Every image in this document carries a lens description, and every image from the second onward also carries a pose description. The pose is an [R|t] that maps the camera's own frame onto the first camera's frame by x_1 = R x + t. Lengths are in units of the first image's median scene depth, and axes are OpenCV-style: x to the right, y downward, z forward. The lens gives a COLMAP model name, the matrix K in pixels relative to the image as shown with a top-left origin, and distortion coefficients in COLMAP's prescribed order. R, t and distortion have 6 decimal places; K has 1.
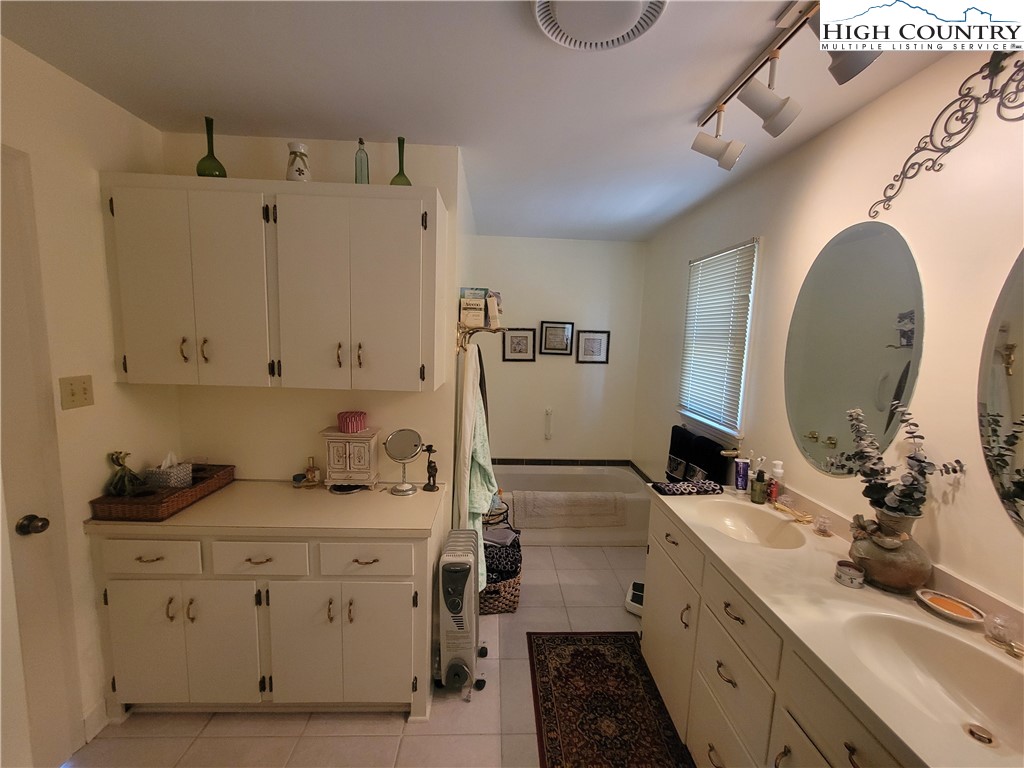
lens RADIAL K [[417.0, 0, 512.1], [0, 417.0, 387.1], [0, 0, 1]] dist [0.001701, -0.001381]
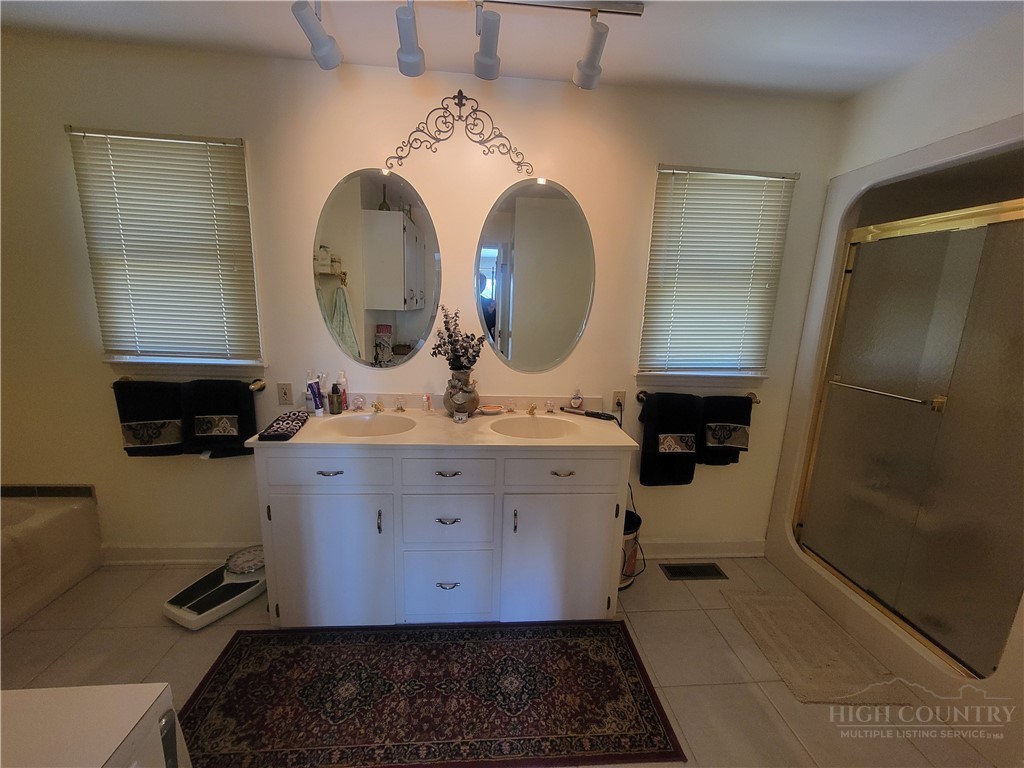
lens RADIAL K [[417.0, 0, 511.9], [0, 417.0, 385.6], [0, 0, 1]] dist [0.001701, -0.001381]
pose [[-0.039247, -0.238657, 0.970310, -0.547172], [0.082466, 0.966972, 0.241172, -0.023357], [-0.995821, 0.089483, -0.018269, 0.638511]]
